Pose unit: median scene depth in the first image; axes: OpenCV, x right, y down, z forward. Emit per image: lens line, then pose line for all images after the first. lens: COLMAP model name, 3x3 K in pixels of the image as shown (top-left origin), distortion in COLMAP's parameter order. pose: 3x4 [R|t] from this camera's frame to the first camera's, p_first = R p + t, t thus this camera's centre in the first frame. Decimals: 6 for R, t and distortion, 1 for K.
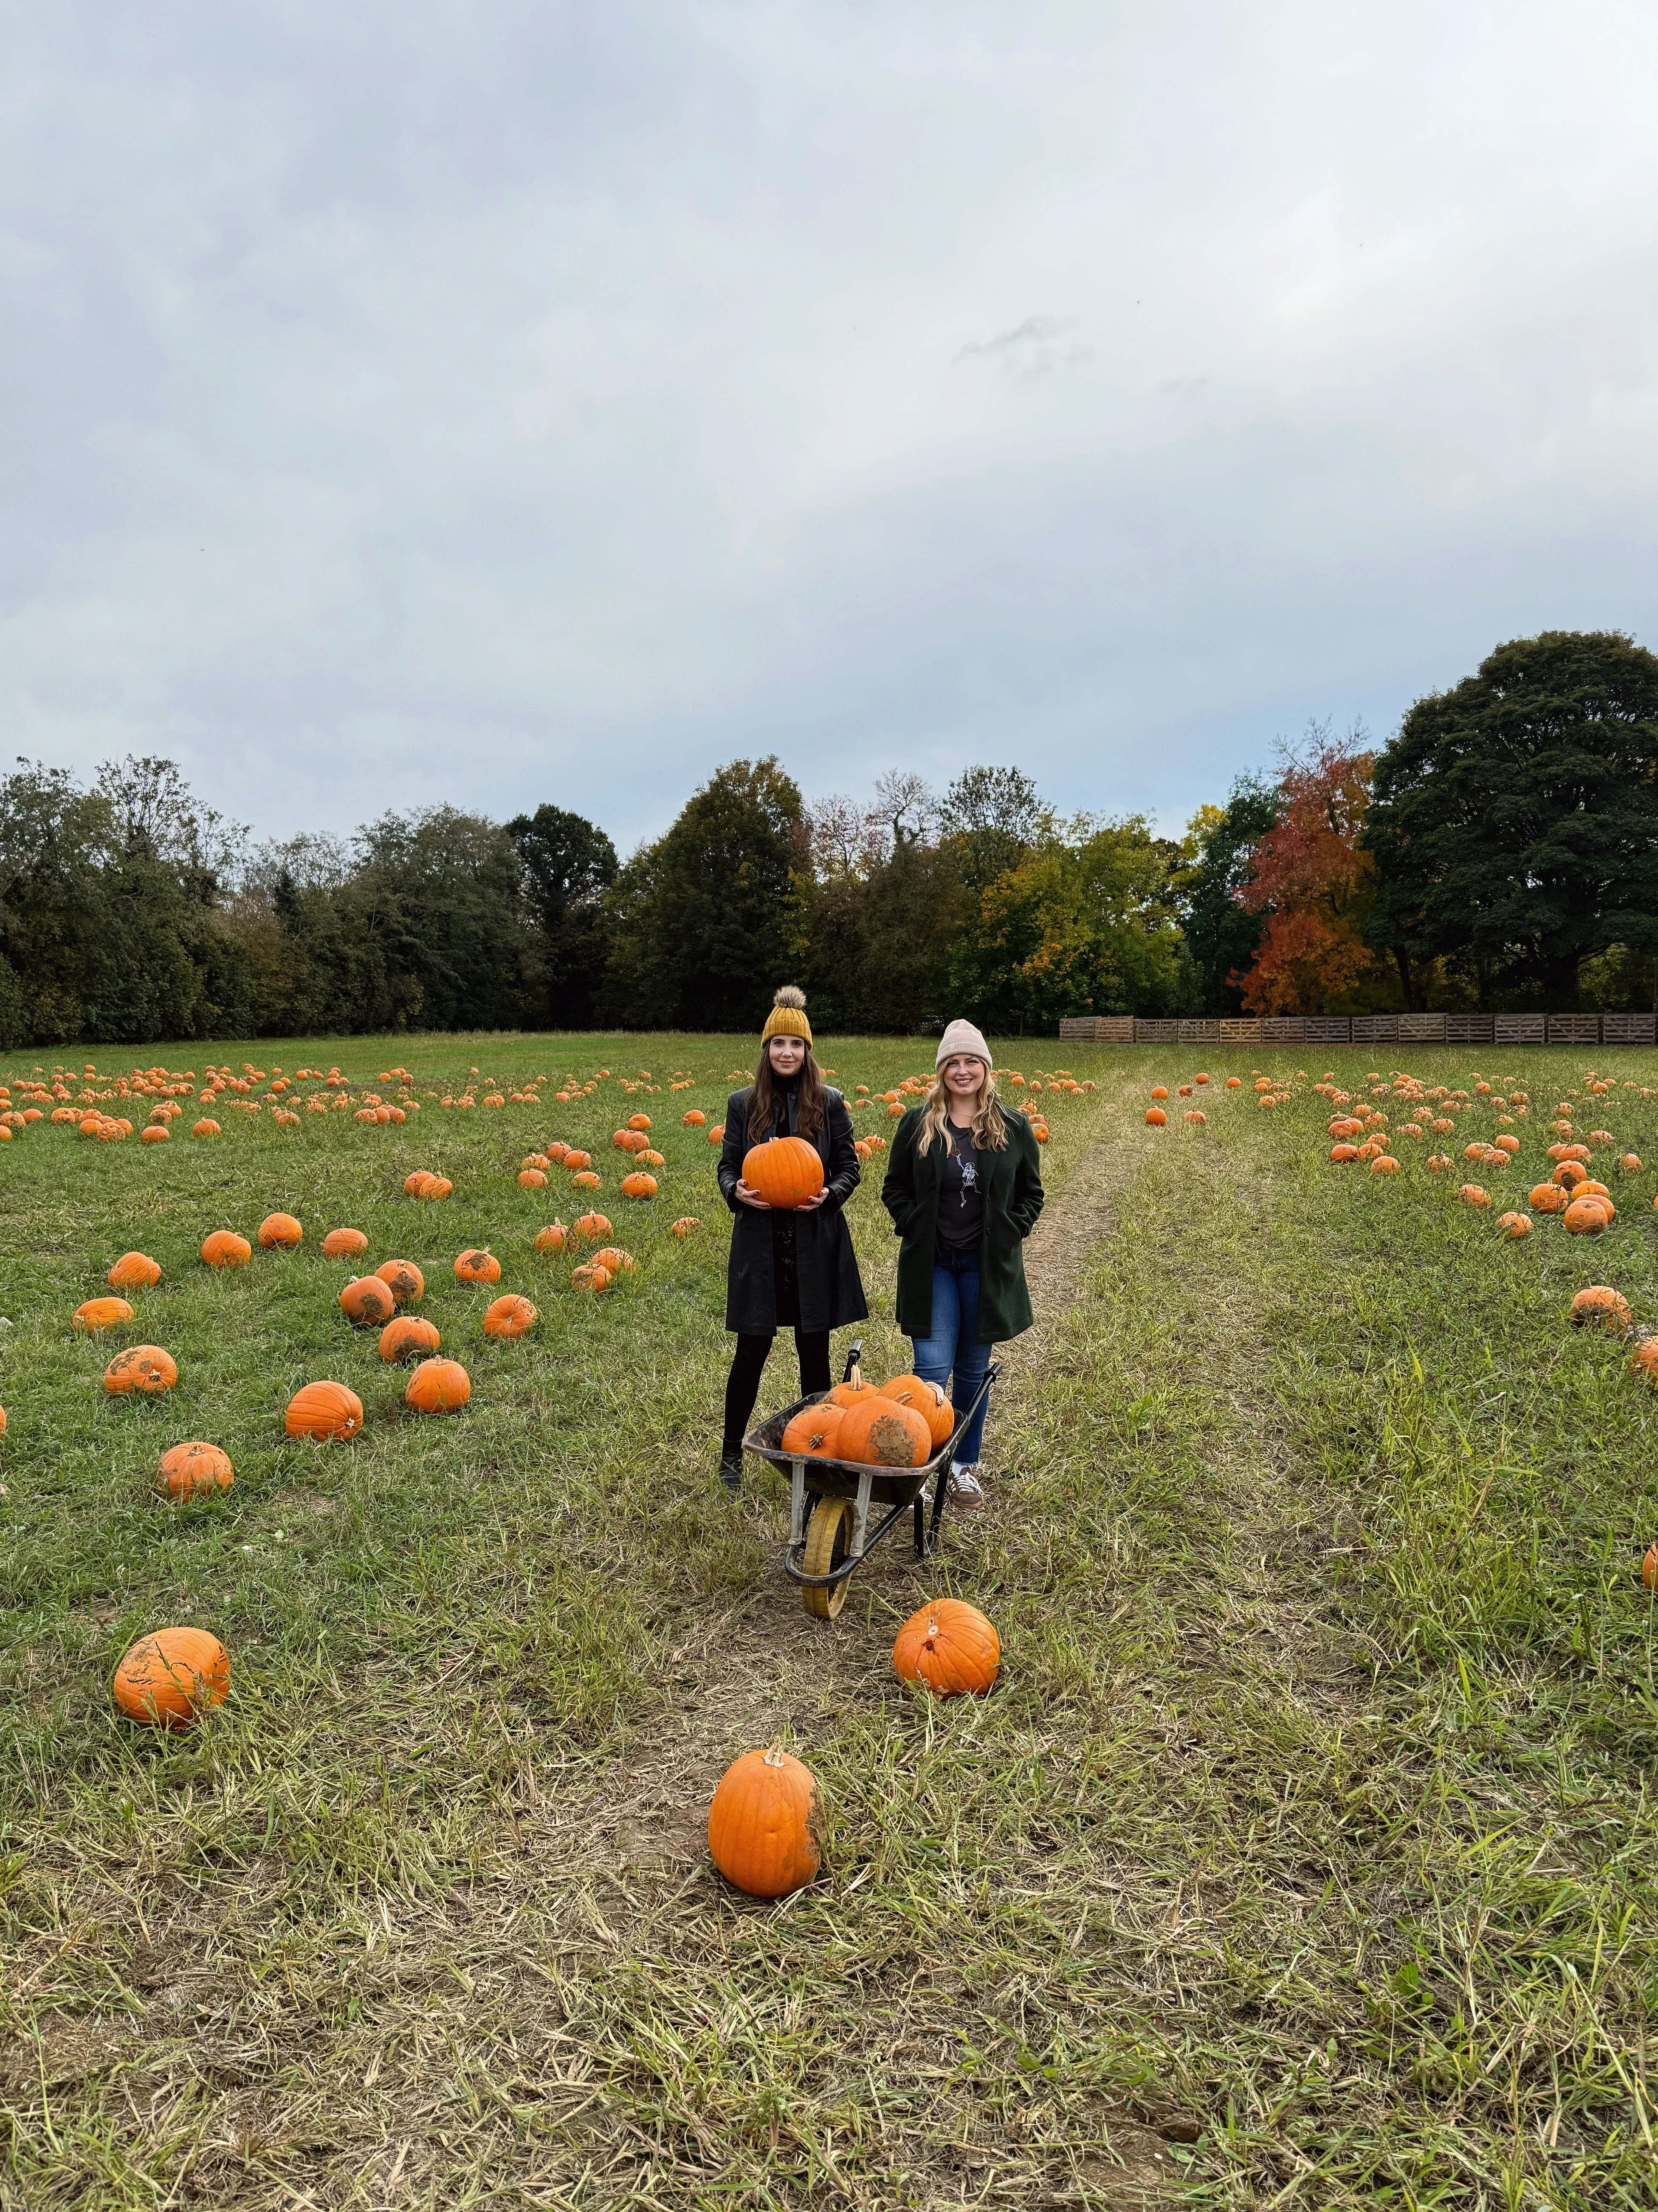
lens RADIAL K [[1717.0, 0, 828.5], [0, 1717.0, 1109.3], [0, 0, 1]] dist [0.055360, -0.049568]
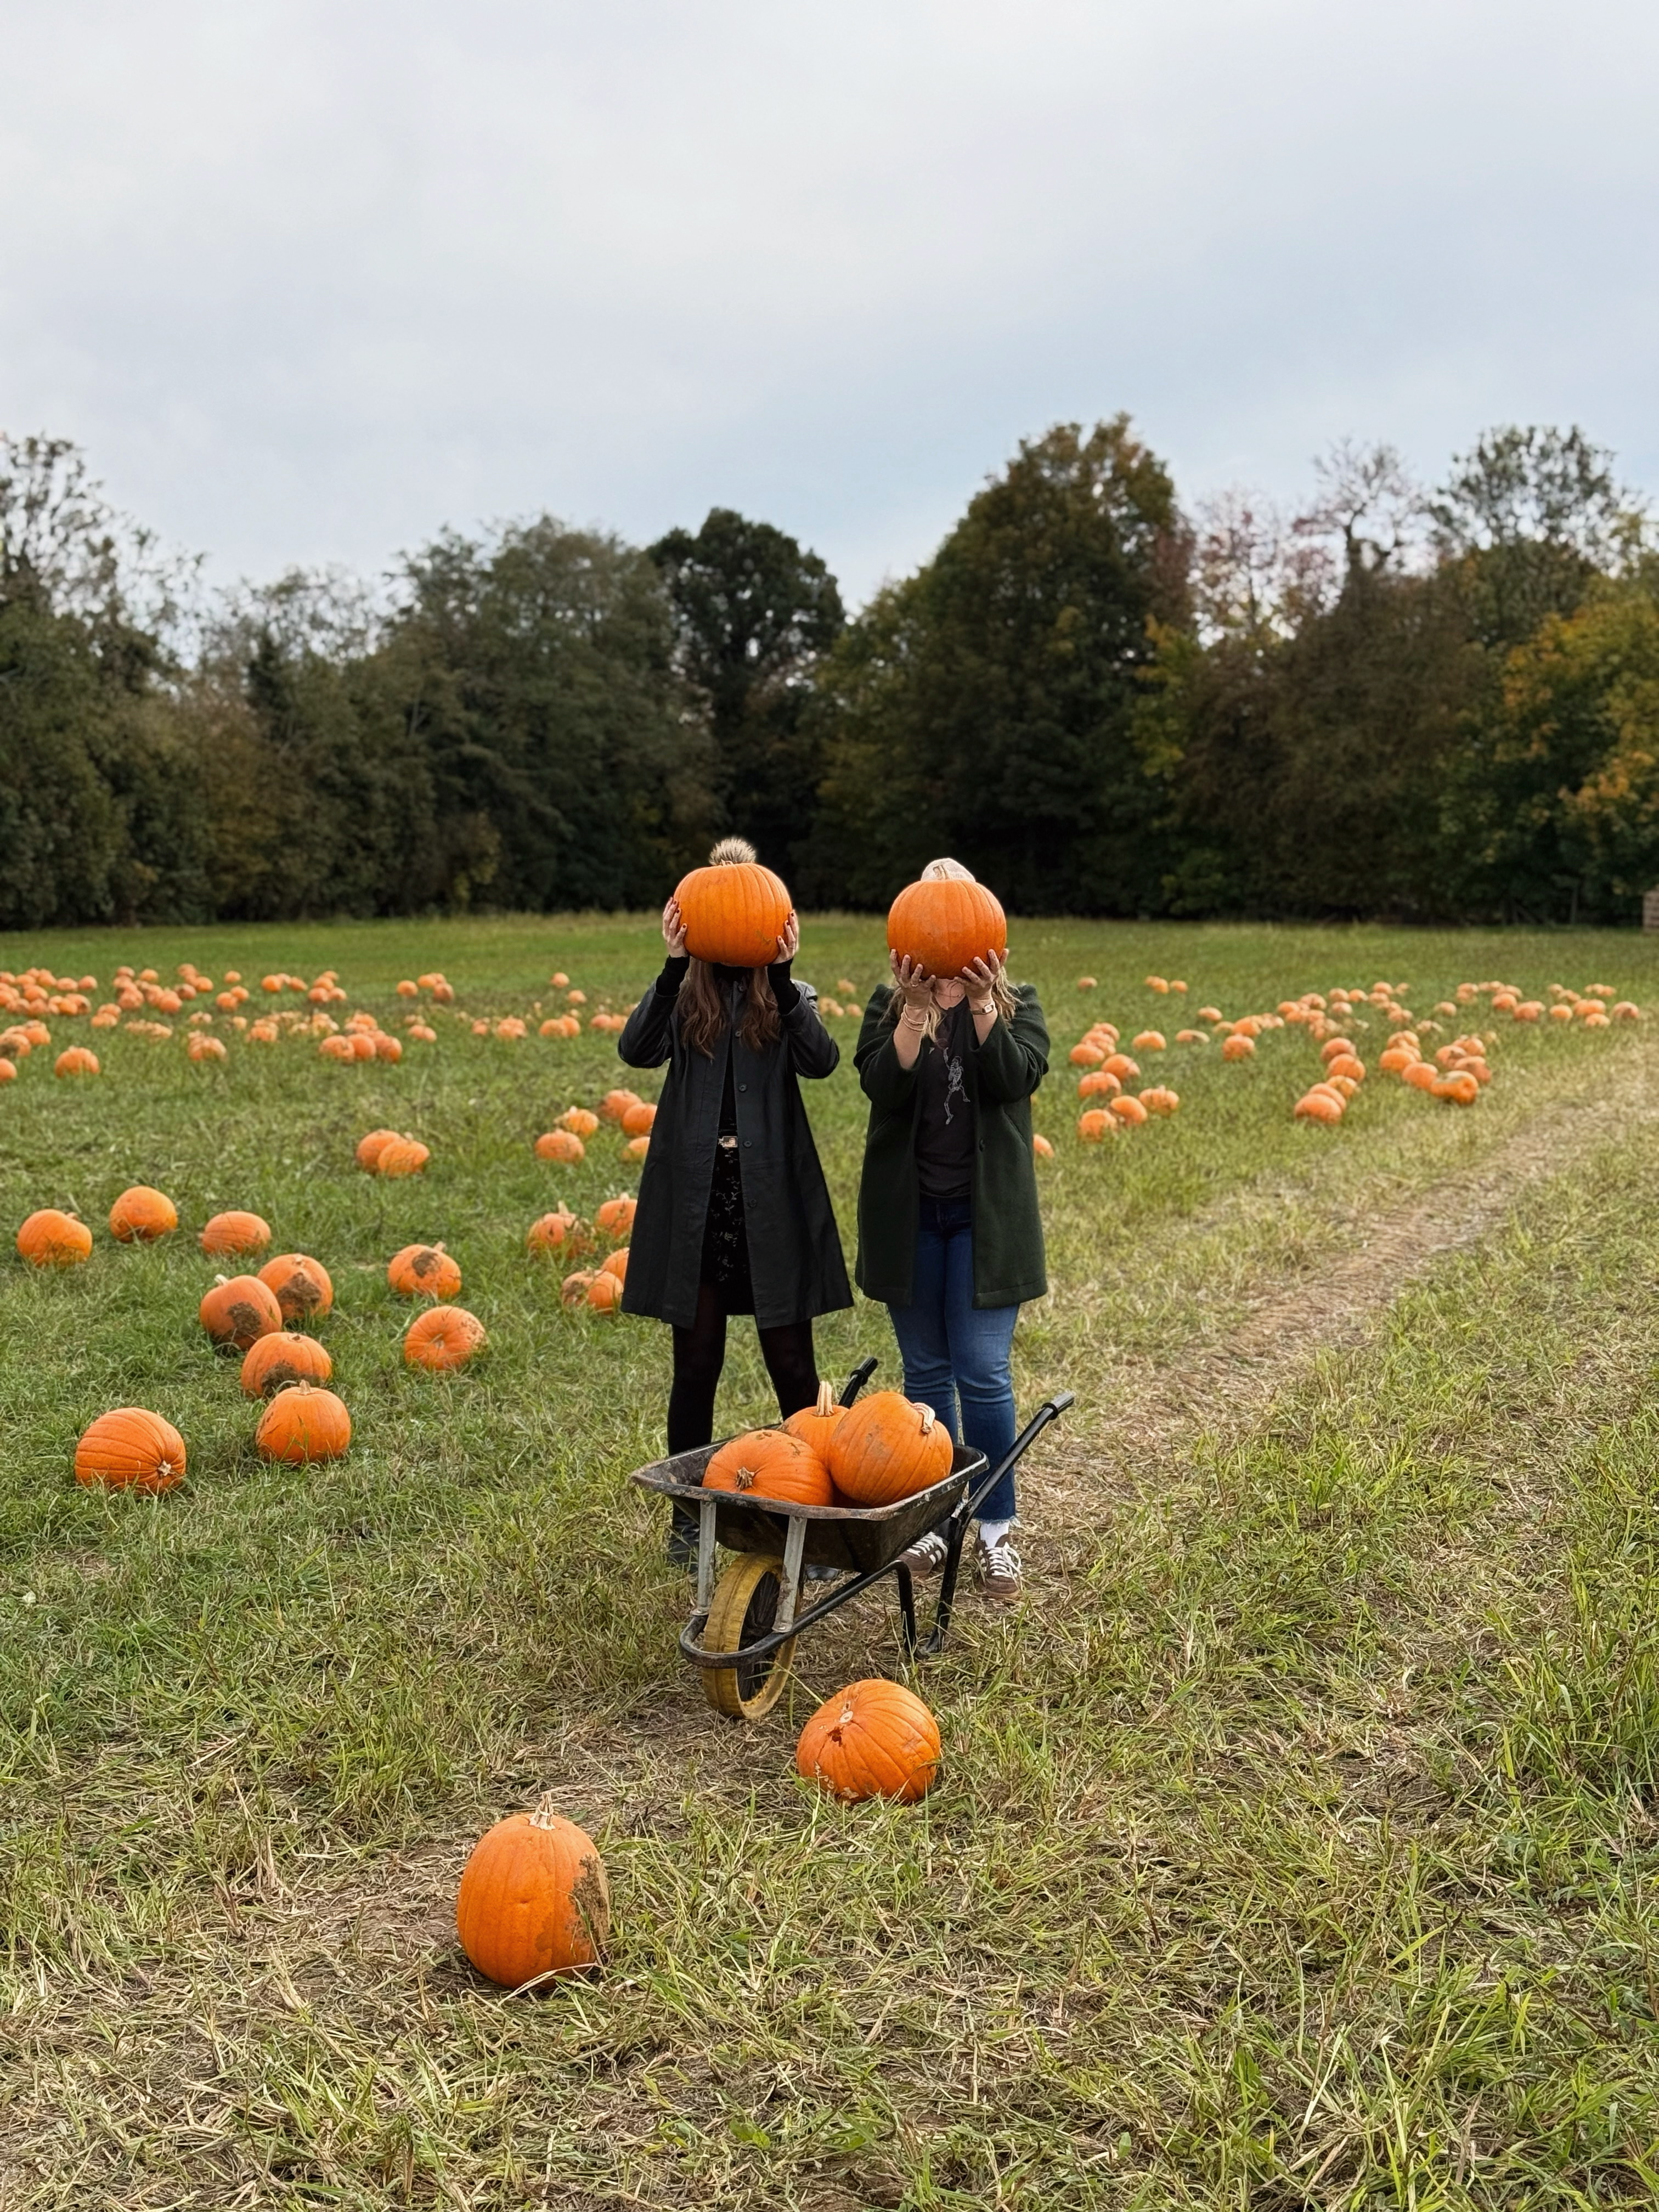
lens RADIAL K [[3121.5, 0, 834.6], [0, 3121.5, 1095.8], [0, 0, 1]] dist [0.104827, 0.000000]
pose [[0.991681, 0.011285, -0.128224, 0.008983], [-0.009708, 0.999869, 0.012913, 0.000948], [0.128353, -0.011561, 0.991661, -0.012404]]
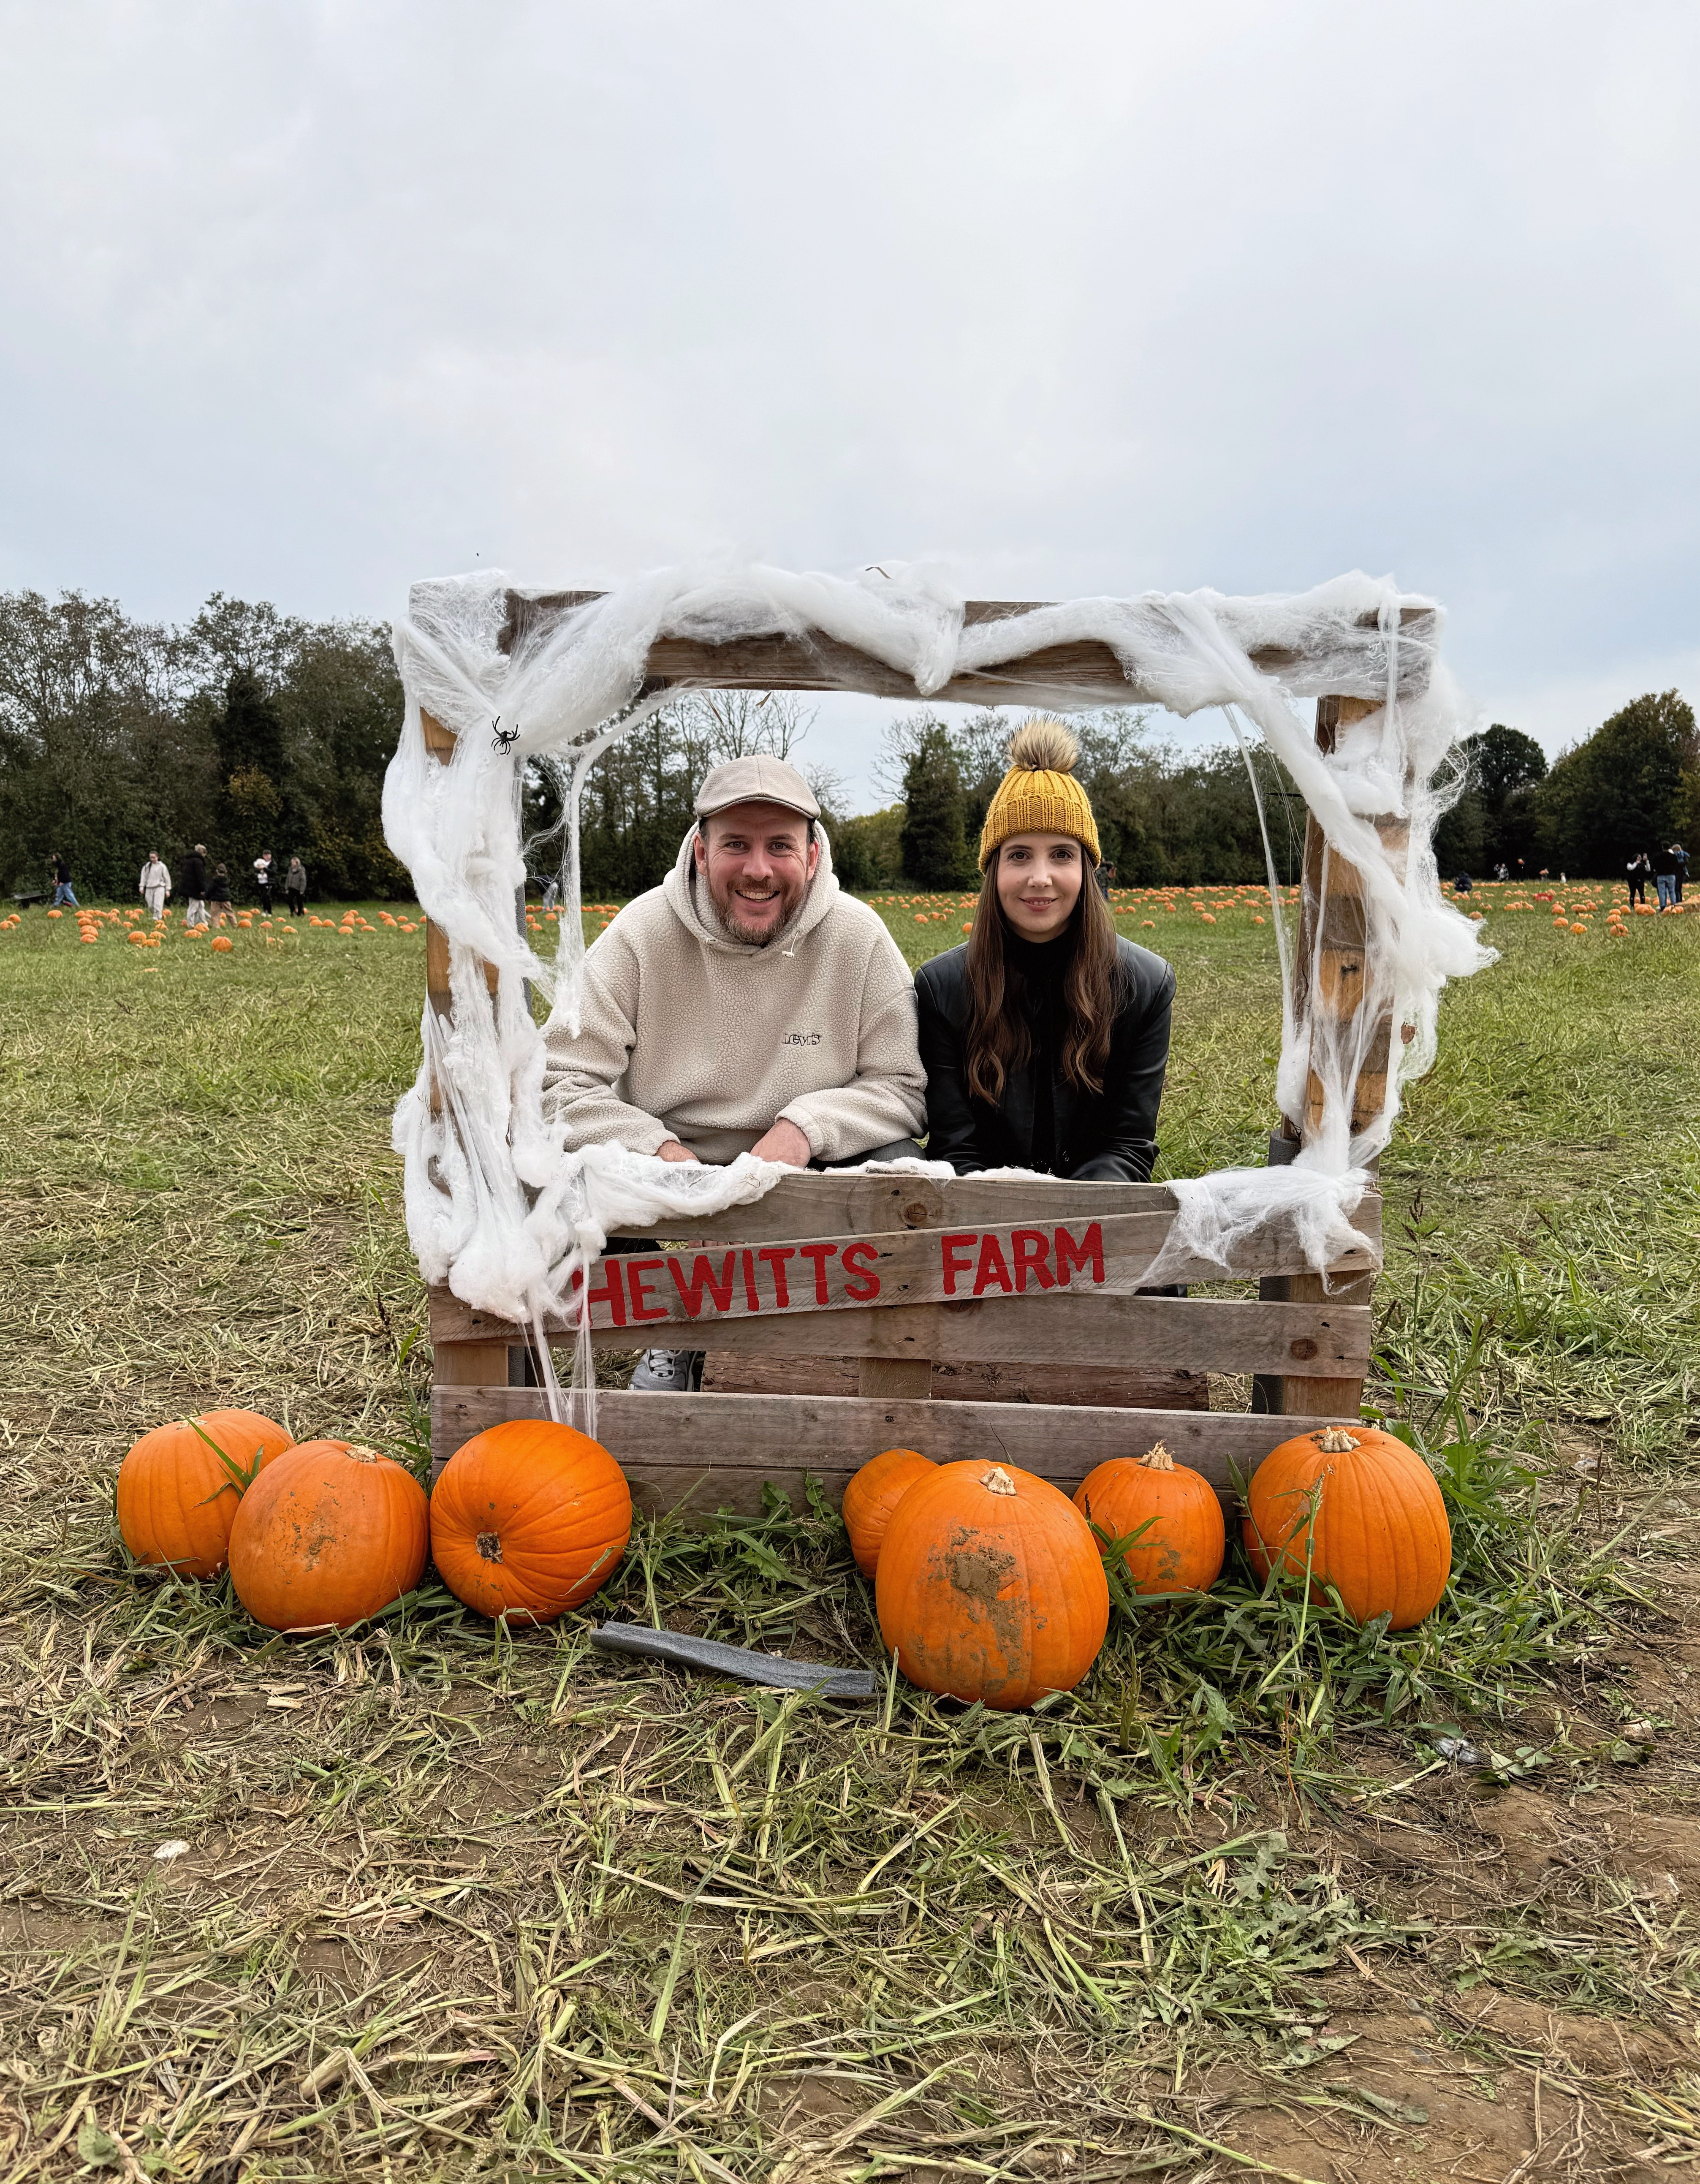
lens RADIAL K [[1629.7, 0, 853.5], [0, 1629.7, 1102.3], [0, 0, 1]] dist [0.000435, -0.000491]
pose [[0.884581, 0.079629, -0.459538, 0.017050], [-0.045409, 0.995340, 0.085063, 0.063555], [0.464170, -0.054378, 0.884075, -0.647146]]
